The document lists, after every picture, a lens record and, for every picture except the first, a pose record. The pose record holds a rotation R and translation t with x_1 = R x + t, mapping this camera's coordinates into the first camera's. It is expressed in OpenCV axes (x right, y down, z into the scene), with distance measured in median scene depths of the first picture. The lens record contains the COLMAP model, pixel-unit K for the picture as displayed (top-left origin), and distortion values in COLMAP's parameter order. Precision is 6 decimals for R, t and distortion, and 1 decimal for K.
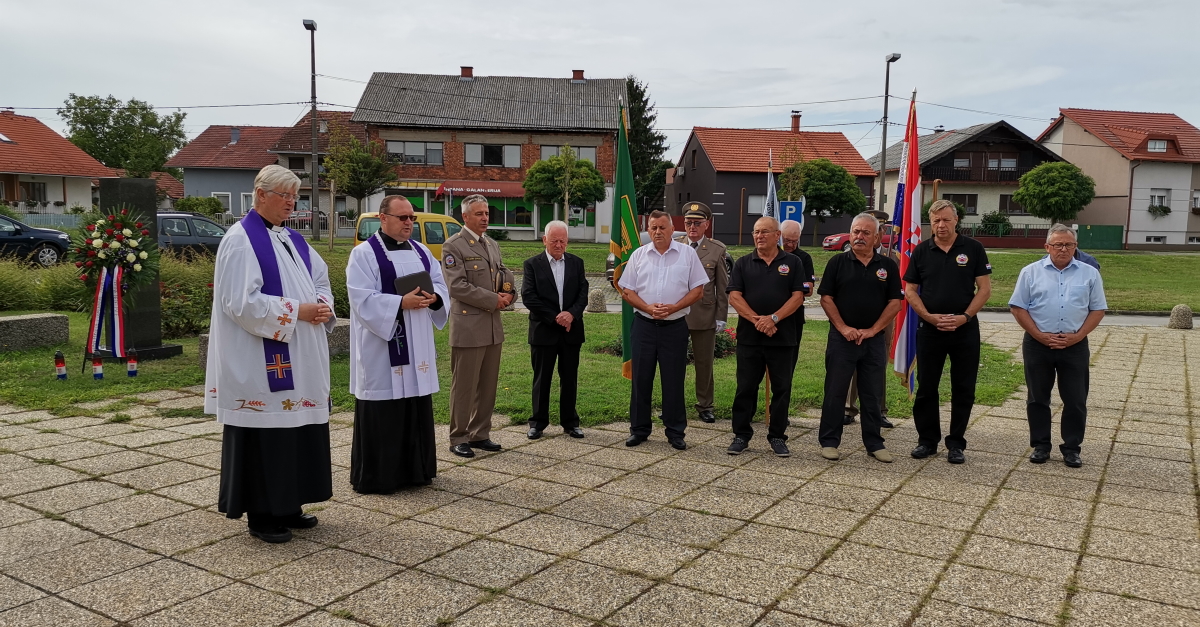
lens RADIAL K [[909.0, 0, 600.0], [0, 909.0, 313.5], [0, 0, 1]] dist [0.100294, -0.128708]
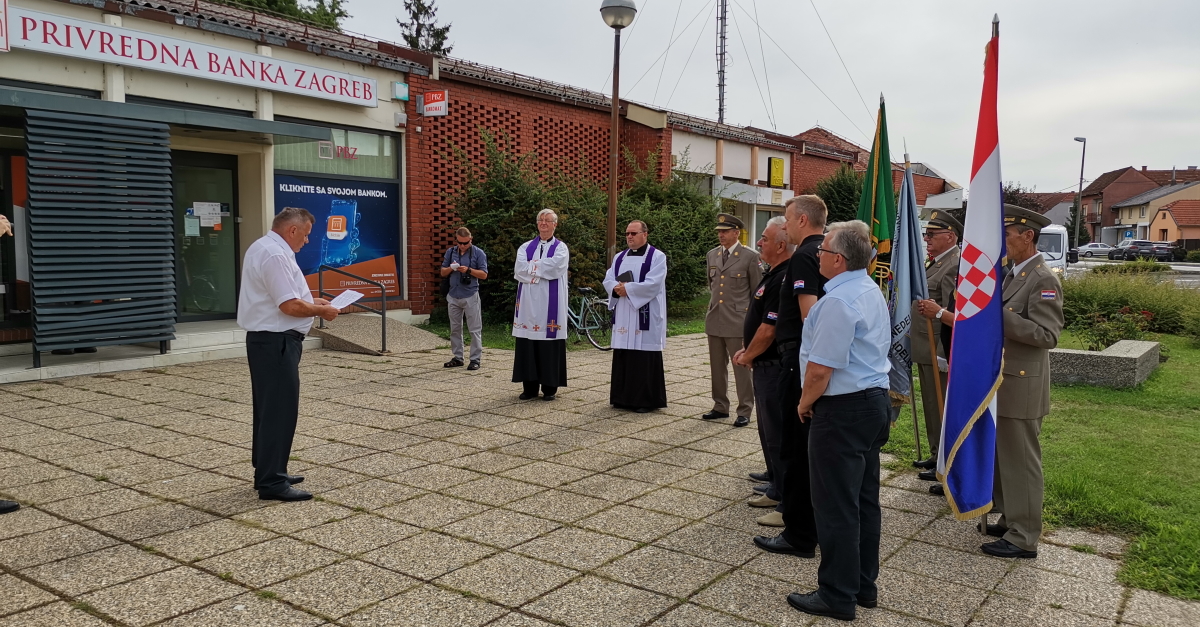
lens RADIAL K [[909.0, 0, 600.0], [0, 909.0, 313.5], [0, 0, 1]] dist [0.100294, -0.128708]
pose [[-0.062355, 0.067150, -0.995793, 1.425790], [-0.111968, 0.990965, 0.073836, -0.084642], [0.991754, 0.116101, -0.054273, 1.123434]]
